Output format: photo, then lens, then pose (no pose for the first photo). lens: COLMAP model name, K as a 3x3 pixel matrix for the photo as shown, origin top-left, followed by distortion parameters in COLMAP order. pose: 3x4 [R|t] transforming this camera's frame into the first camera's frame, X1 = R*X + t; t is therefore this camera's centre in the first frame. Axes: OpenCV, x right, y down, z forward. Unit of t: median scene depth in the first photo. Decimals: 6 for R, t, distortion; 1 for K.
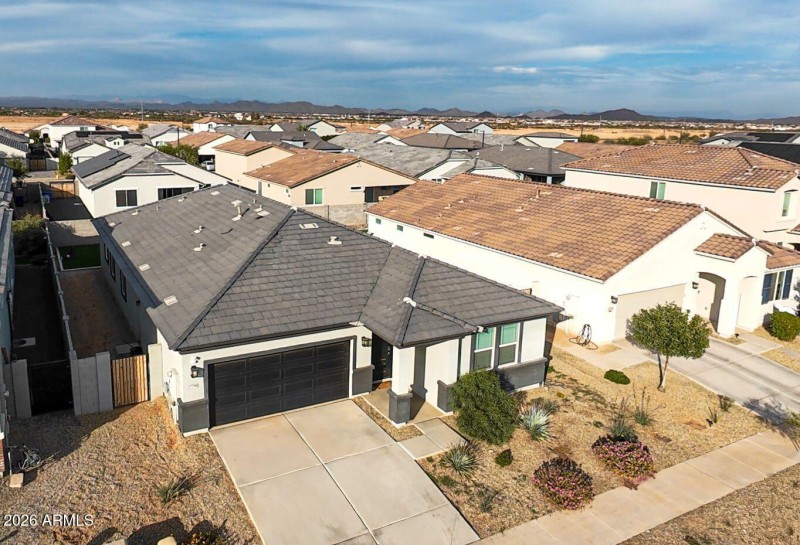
lens RADIAL K [[601.2, 0, 340.3], [0, 601.2, 228.2], [0, 0, 1]] dist [-0.006859, -0.002637]
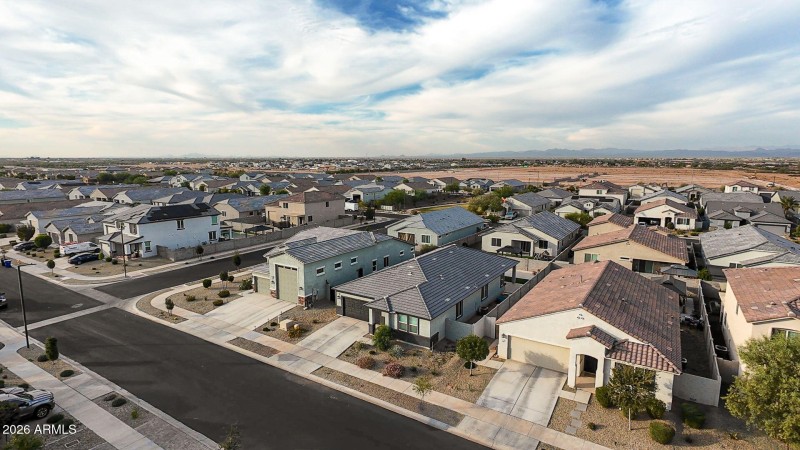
lens RADIAL K [[430.9, 0, 400.0], [0, 430.9, 225.0], [0, 0, 1]] dist [-0.003111, 0.000533]
pose [[0.504555, 0.115577, -0.855609, 1.777734], [-0.153013, 0.987282, 0.043131, -0.301642], [0.849713, 0.109157, 0.515823, -0.053875]]
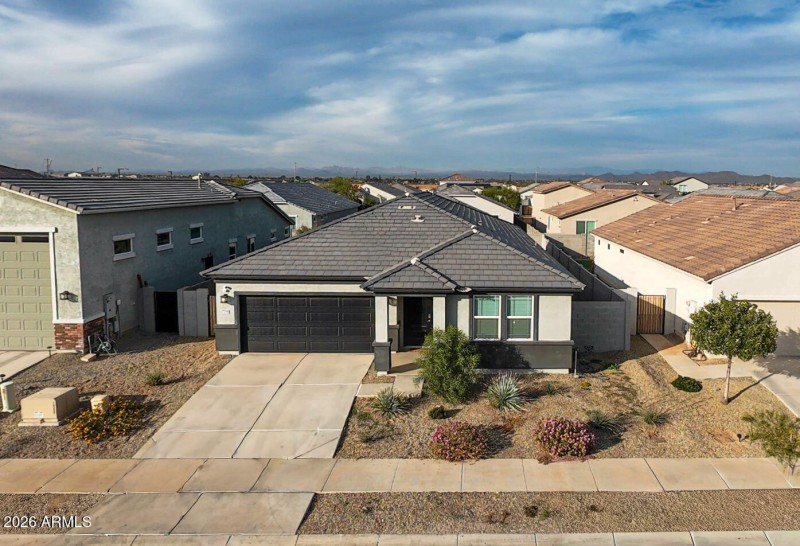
lens RADIAL K [[590.8, 0, 495.5], [0, 590.8, 235.1], [0, 0, 1]] dist [-0.005856, -0.002717]
pose [[0.906729, 0.032612, -0.420450, 0.631404], [-0.075688, 0.993401, -0.086173, 0.146468], [0.414865, 0.109958, 0.903214, 0.118970]]
